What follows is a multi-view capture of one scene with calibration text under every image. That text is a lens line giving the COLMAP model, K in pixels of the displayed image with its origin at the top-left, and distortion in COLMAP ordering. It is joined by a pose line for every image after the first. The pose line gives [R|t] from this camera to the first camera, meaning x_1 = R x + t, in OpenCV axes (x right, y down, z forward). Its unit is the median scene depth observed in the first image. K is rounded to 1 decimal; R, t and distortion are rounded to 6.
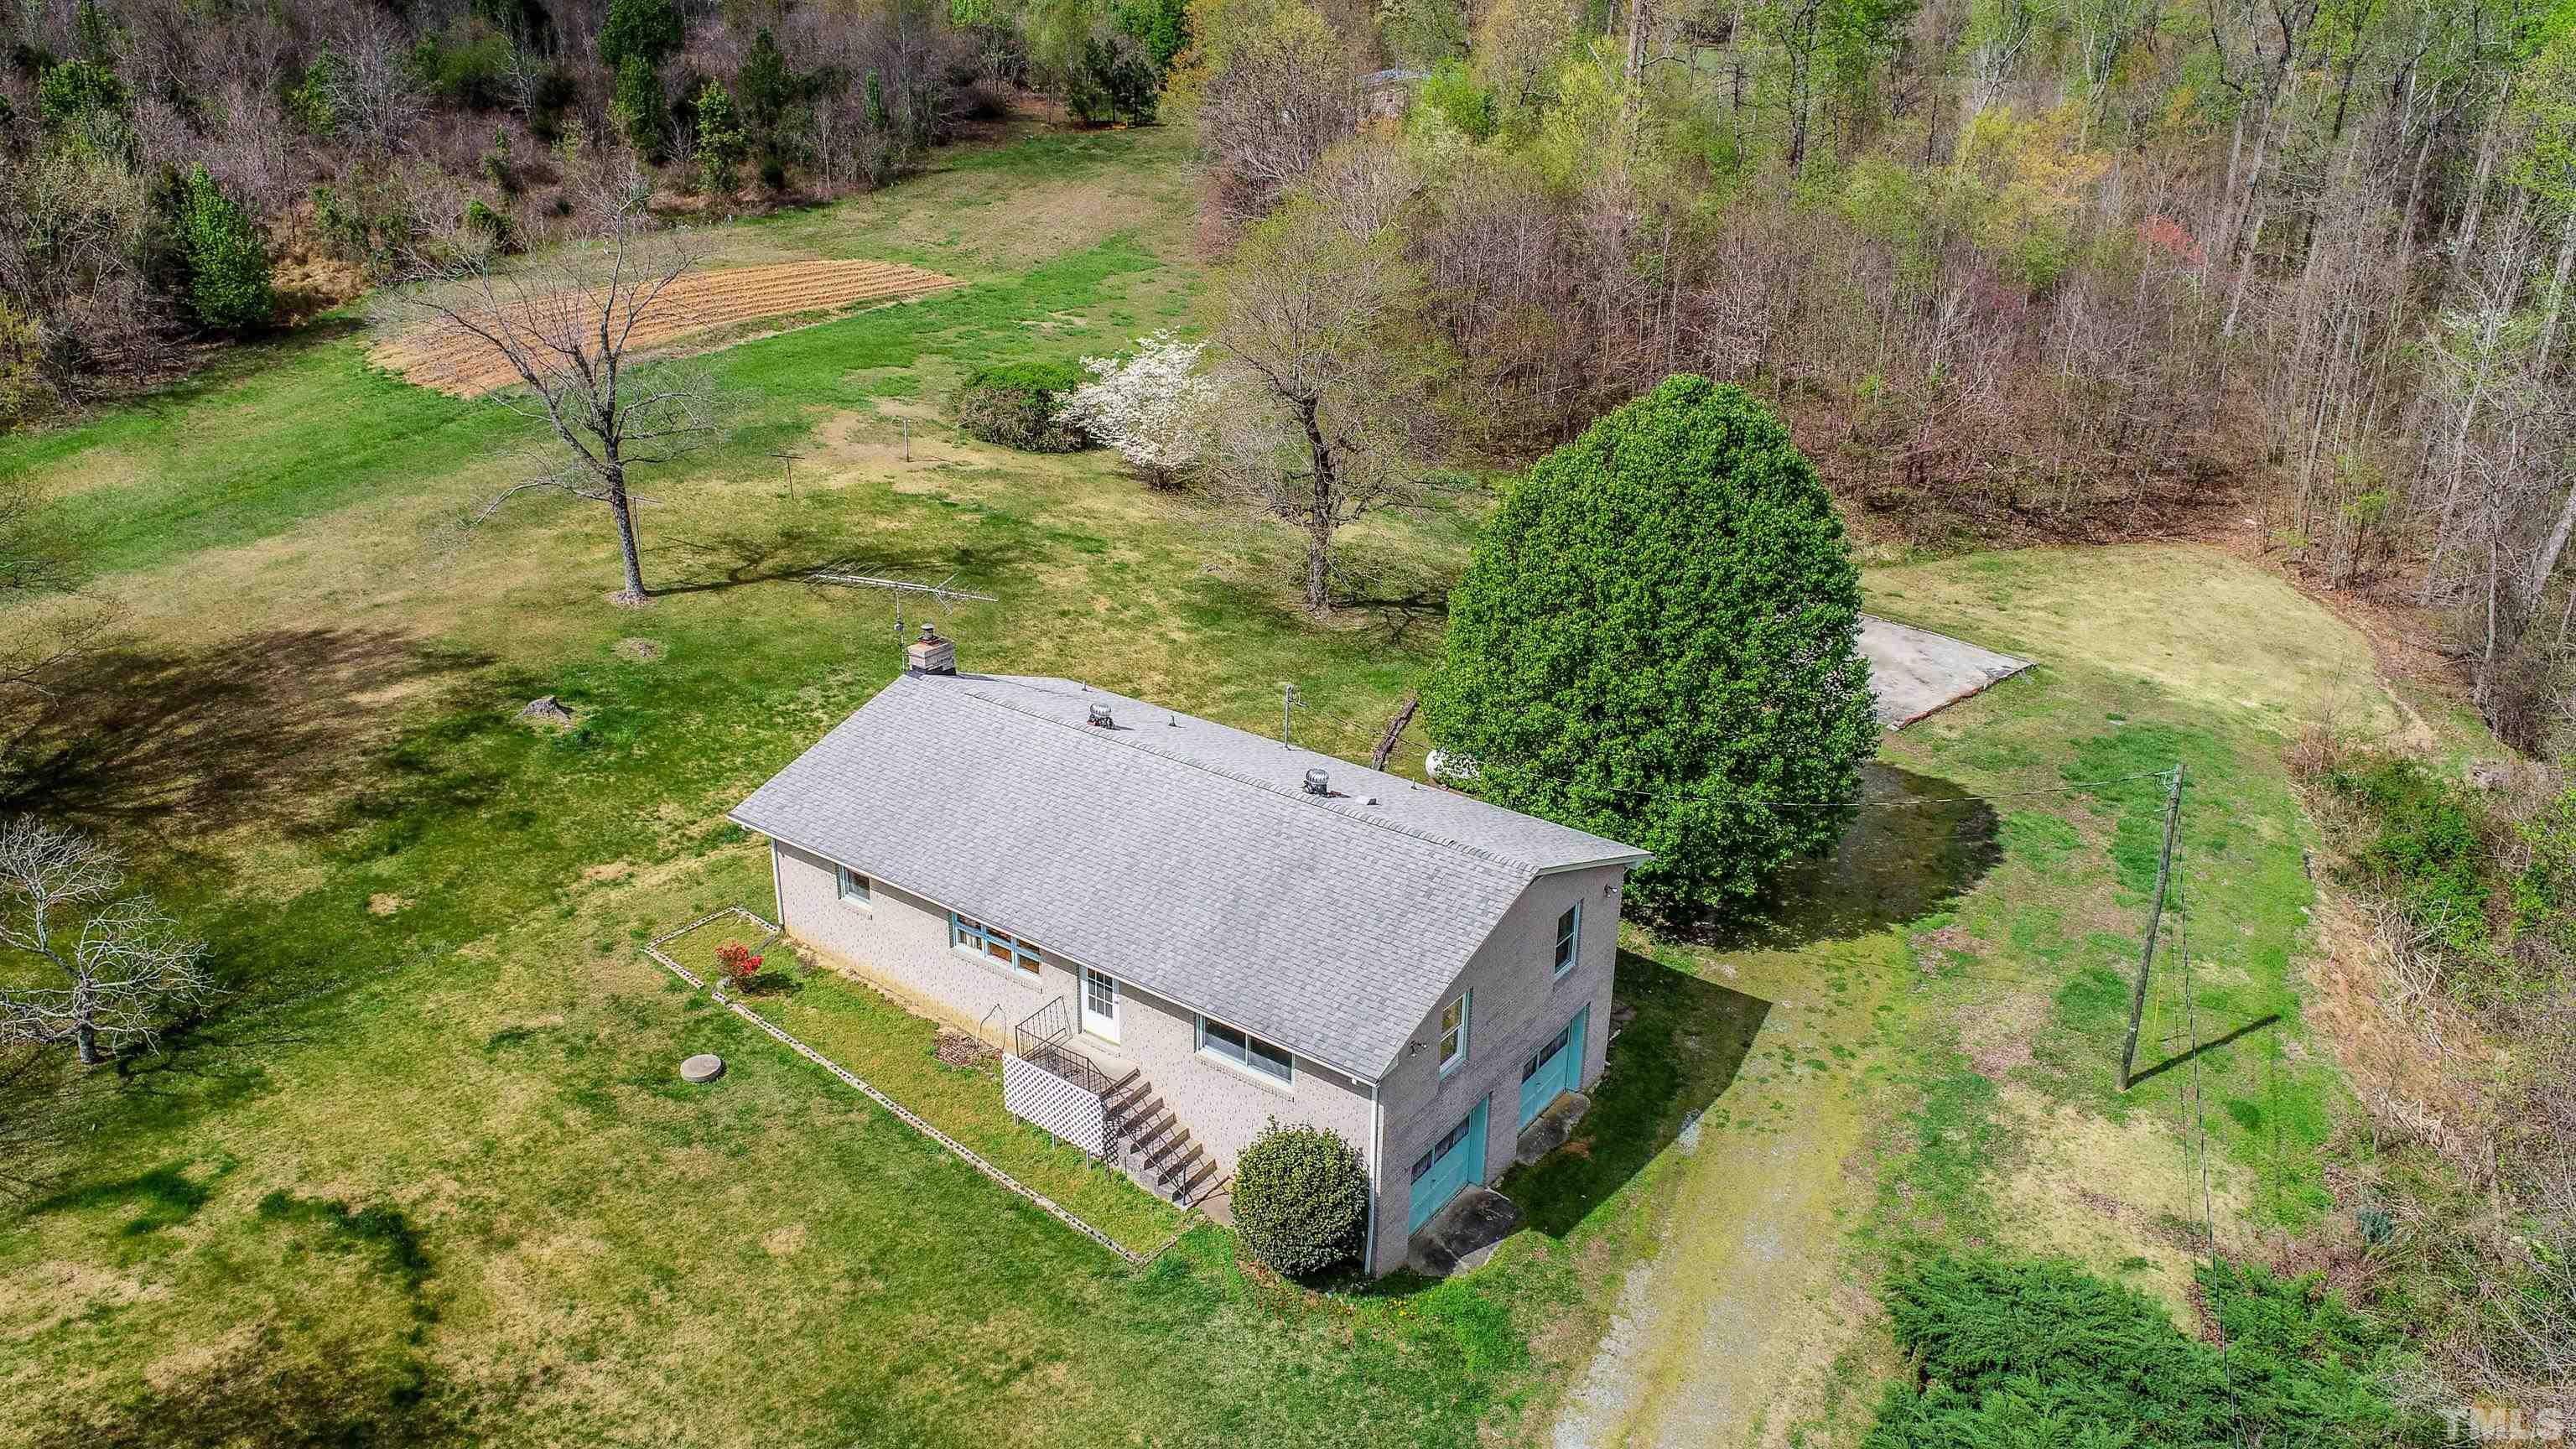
lens RADIAL K [[1743.4, 0, 1280.2], [0, 1743.4, 718.6], [0, 0, 1]] dist [-0.016603, 0.009340]
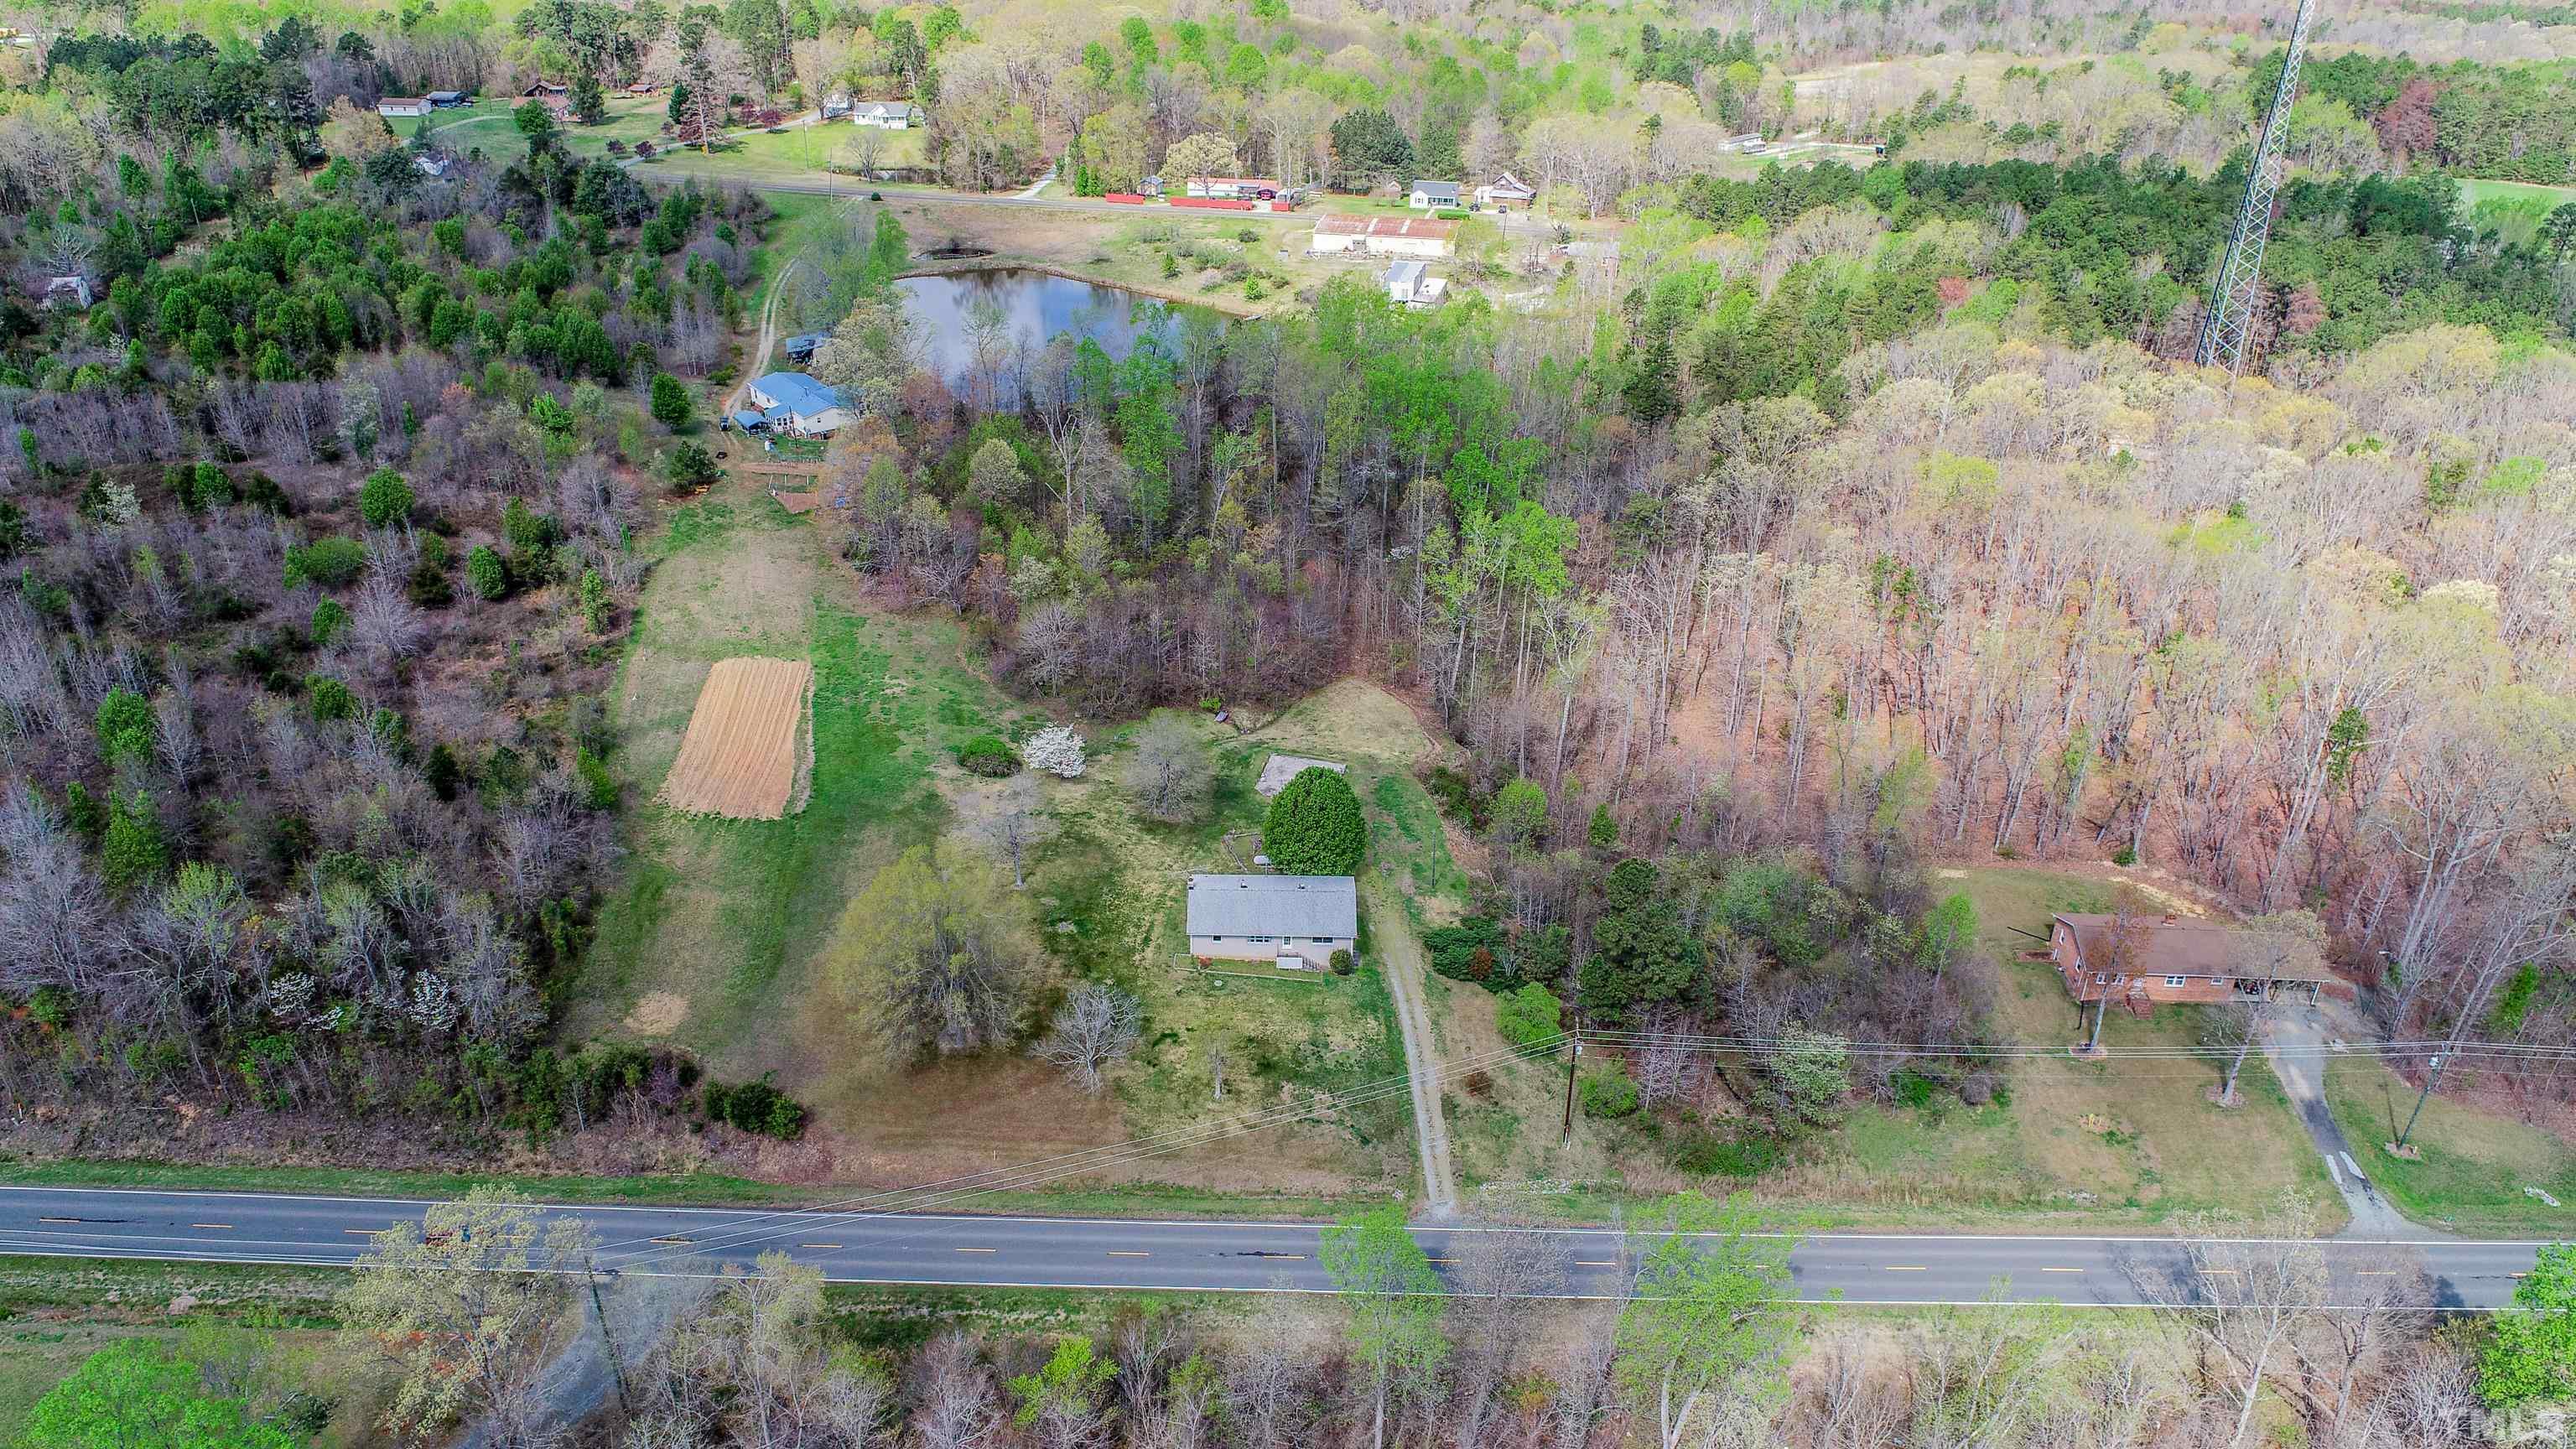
lens RADIAL K [[1743.4, 0, 1287.7], [0, 1743.4, 723.8], [0, 0, 1]] dist [-0.016603, 0.009340]
pose [[0.809114, -0.277417, 0.518049, -2.194432], [0.214839, 0.960175, 0.178630, -1.165663], [-0.546973, -0.033234, 0.836490, -2.782052]]
